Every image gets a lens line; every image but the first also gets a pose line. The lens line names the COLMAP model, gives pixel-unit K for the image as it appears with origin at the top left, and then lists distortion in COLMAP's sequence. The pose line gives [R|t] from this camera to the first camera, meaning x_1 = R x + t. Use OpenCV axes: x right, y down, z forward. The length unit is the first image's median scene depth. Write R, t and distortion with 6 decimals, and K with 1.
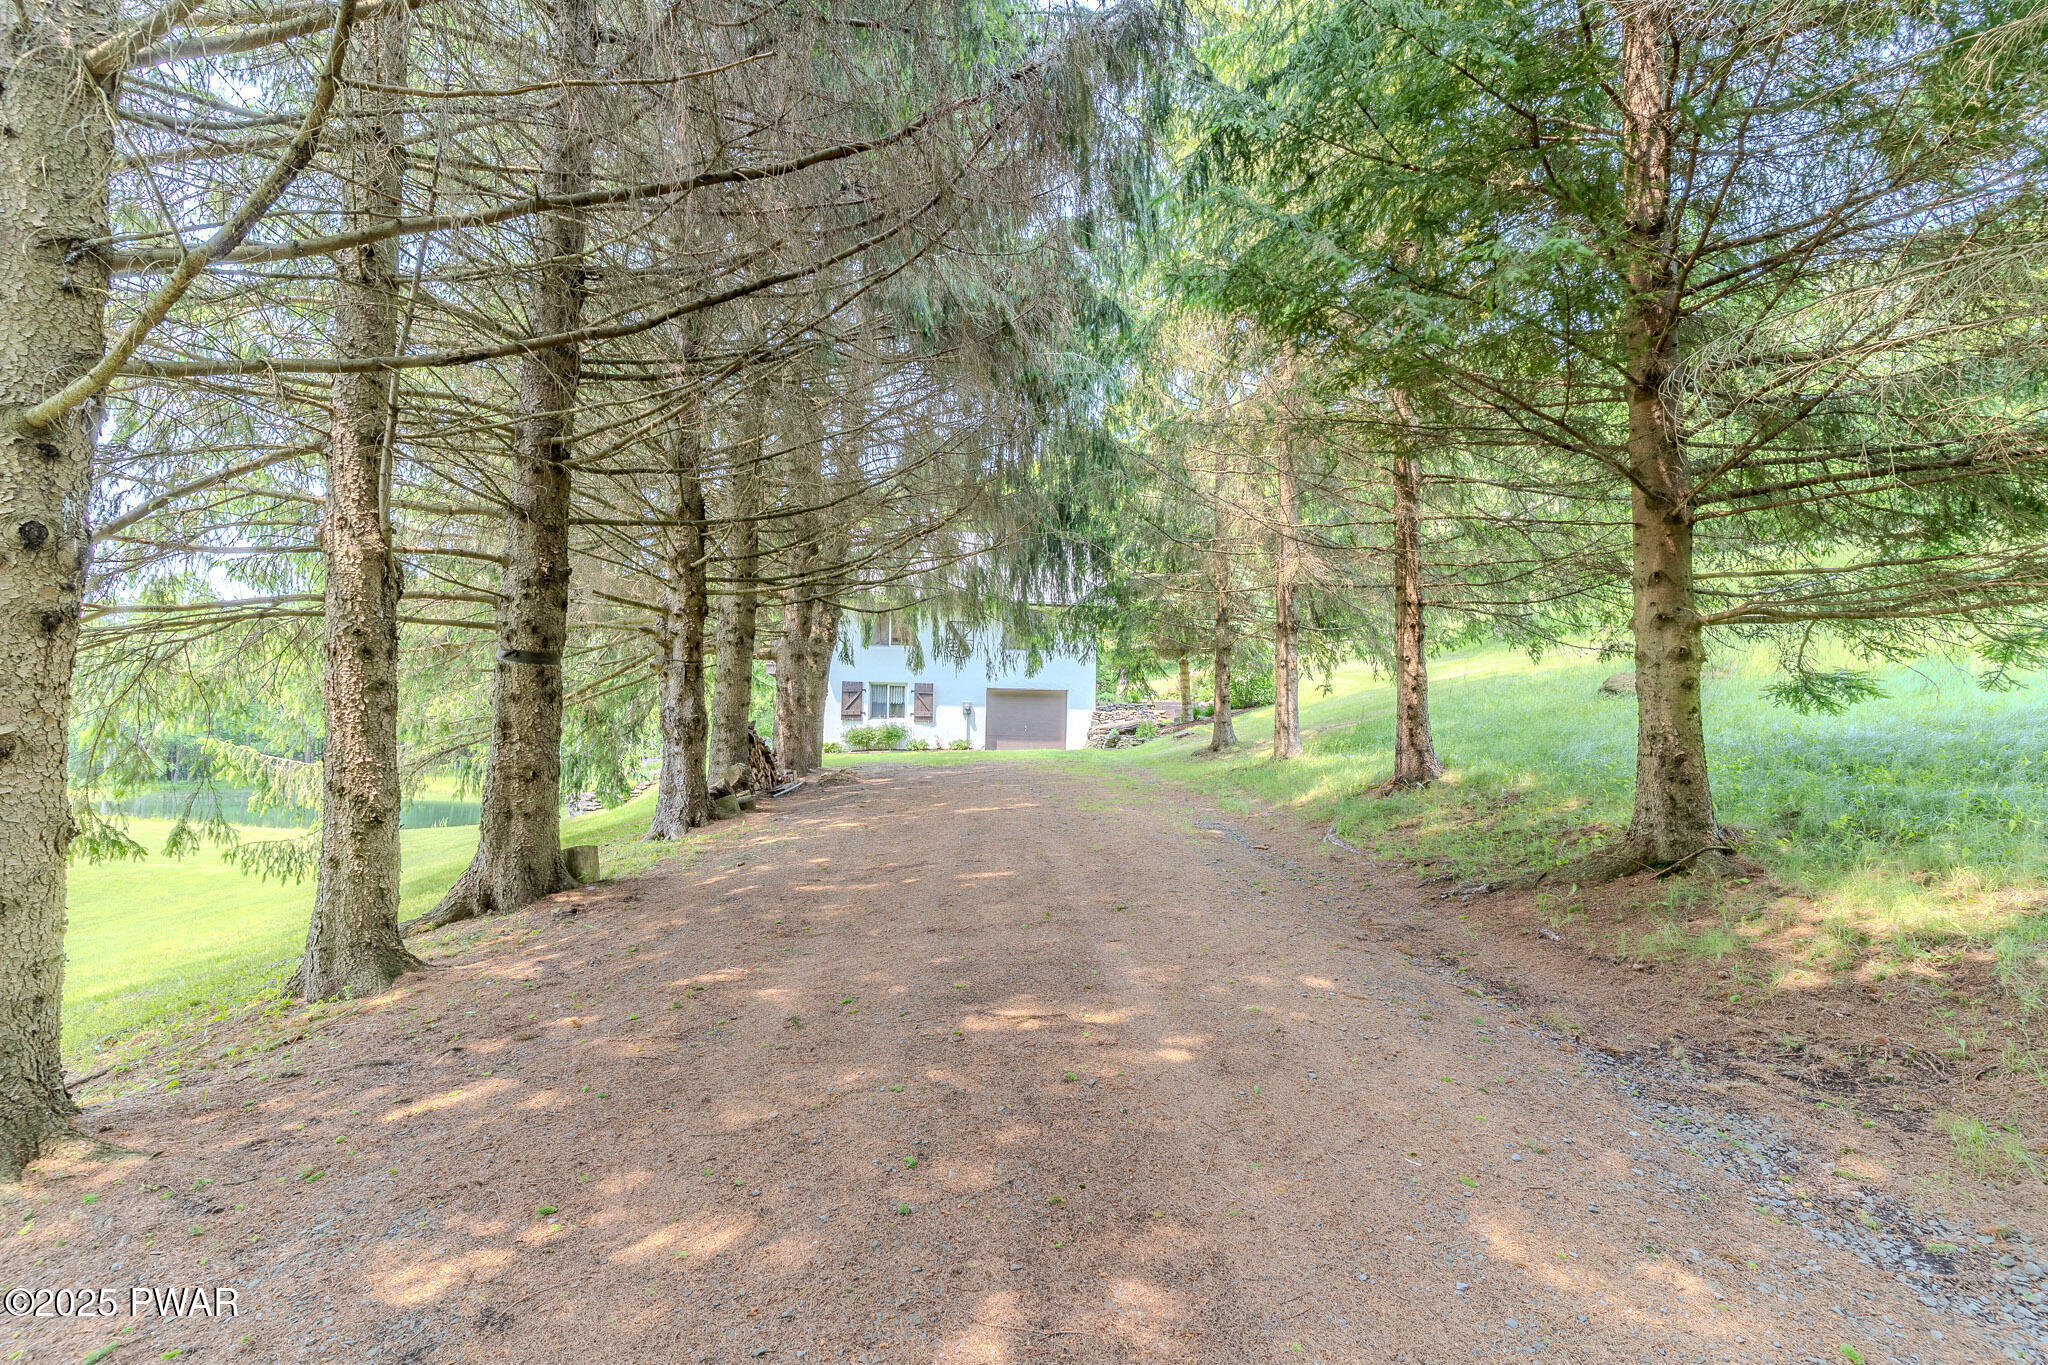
lens RADIAL K [[985.2, 0, 1024.9], [0, 985.2, 686.8], [0, 0, 1]] dist [0.008605, 0.000562]
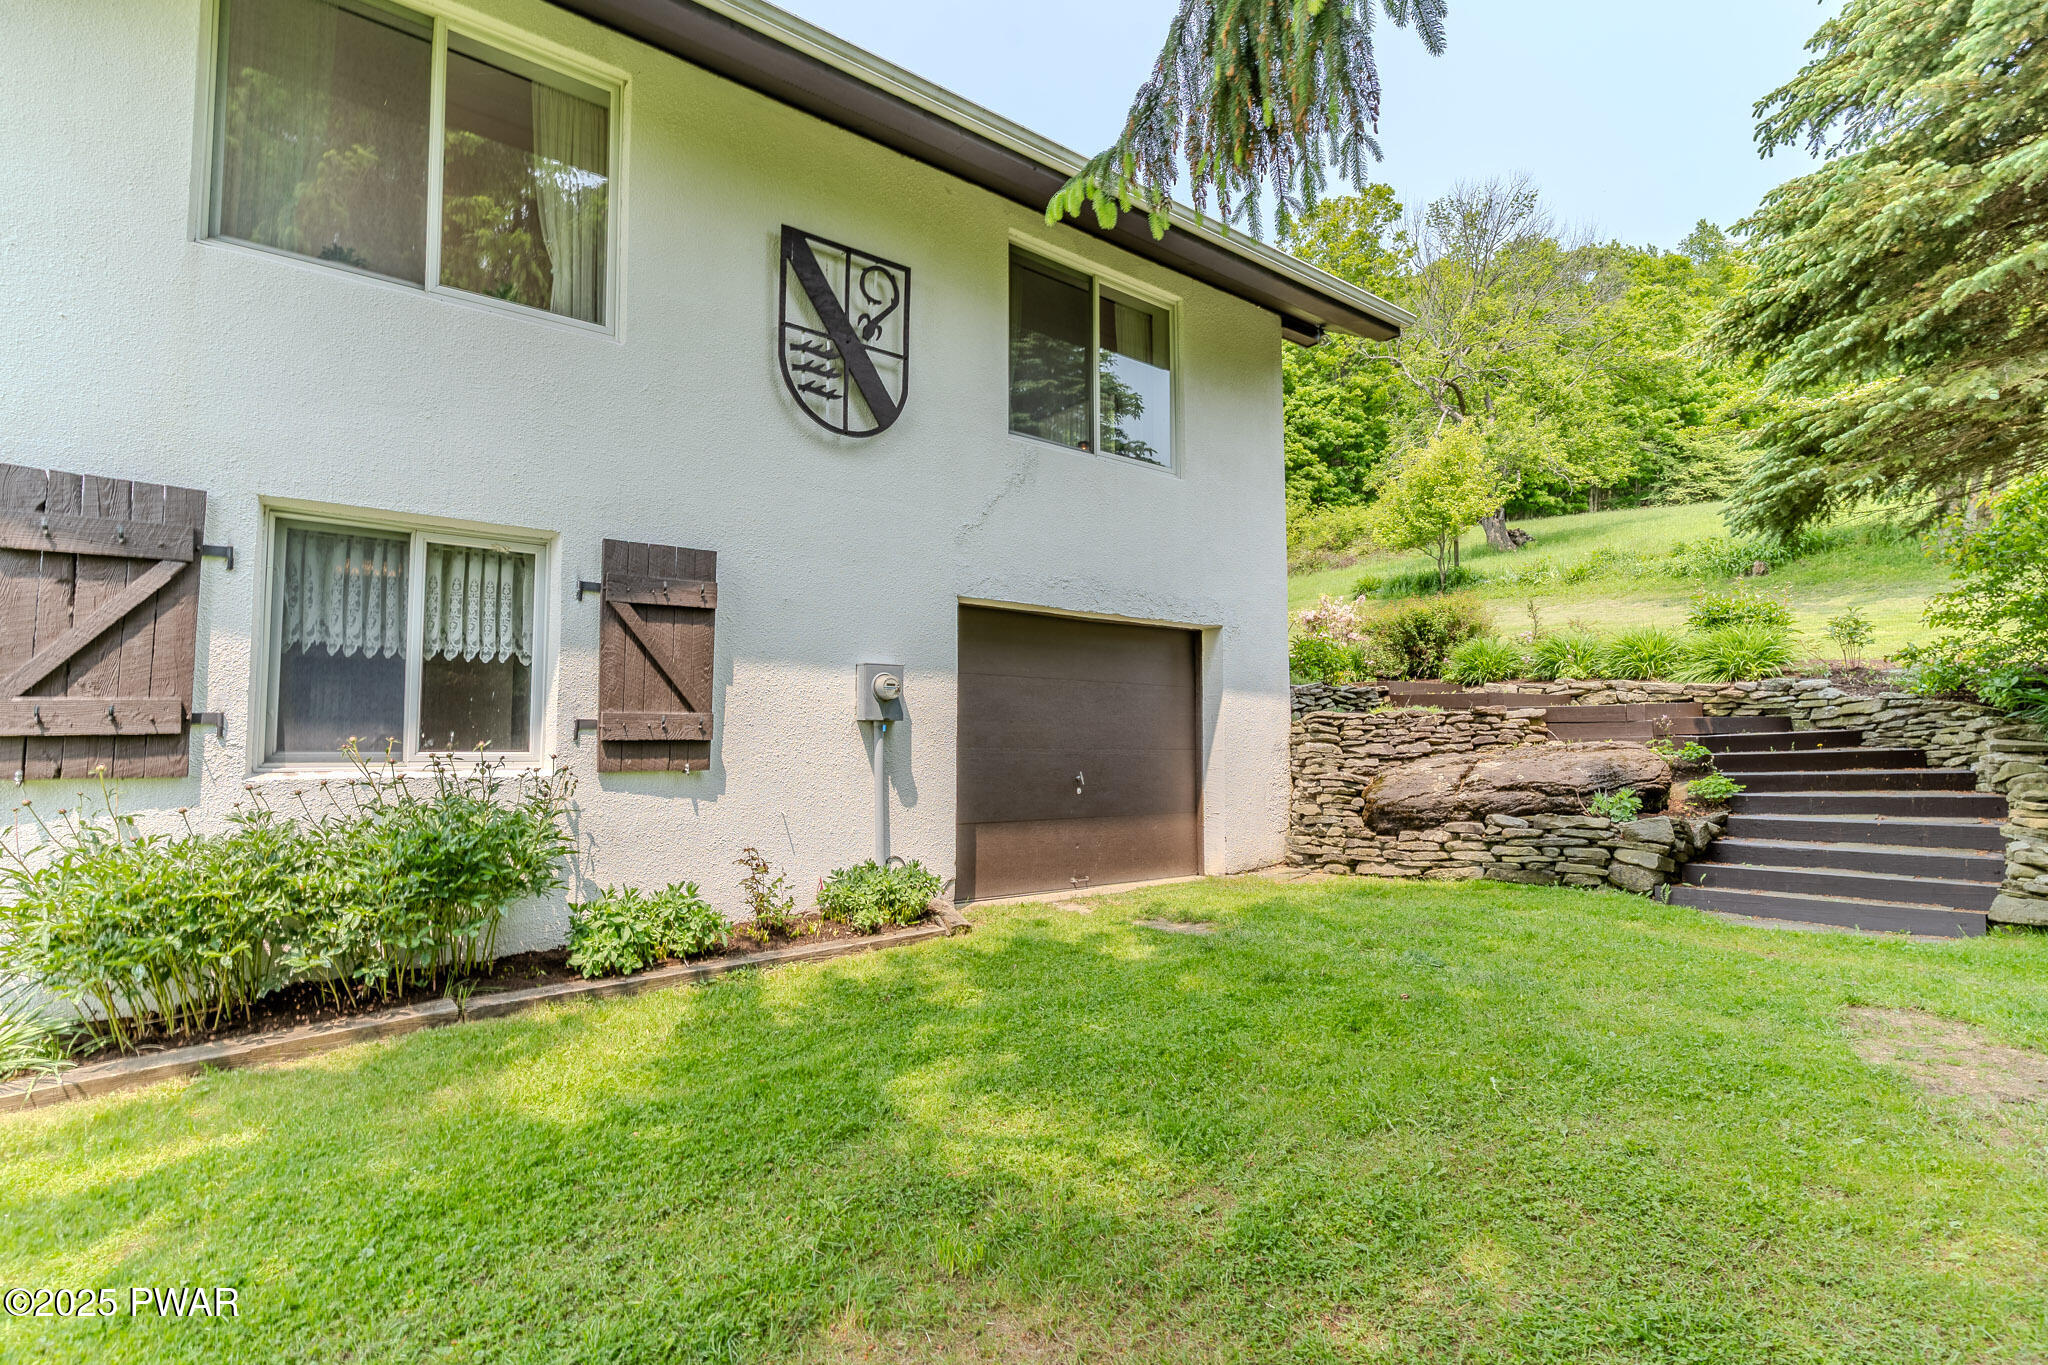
lens RADIAL K [[985.2, 0, 1025.6], [0, 985.2, 675.1], [0, 0, 1]] dist [0.008605, 0.000562]
pose [[0.887671, 0.015588, 0.460214, -0.125054], [0.000874, 0.999368, -0.035537, 0.025157], [-0.460477, 0.031947, 0.887097, 0.817881]]
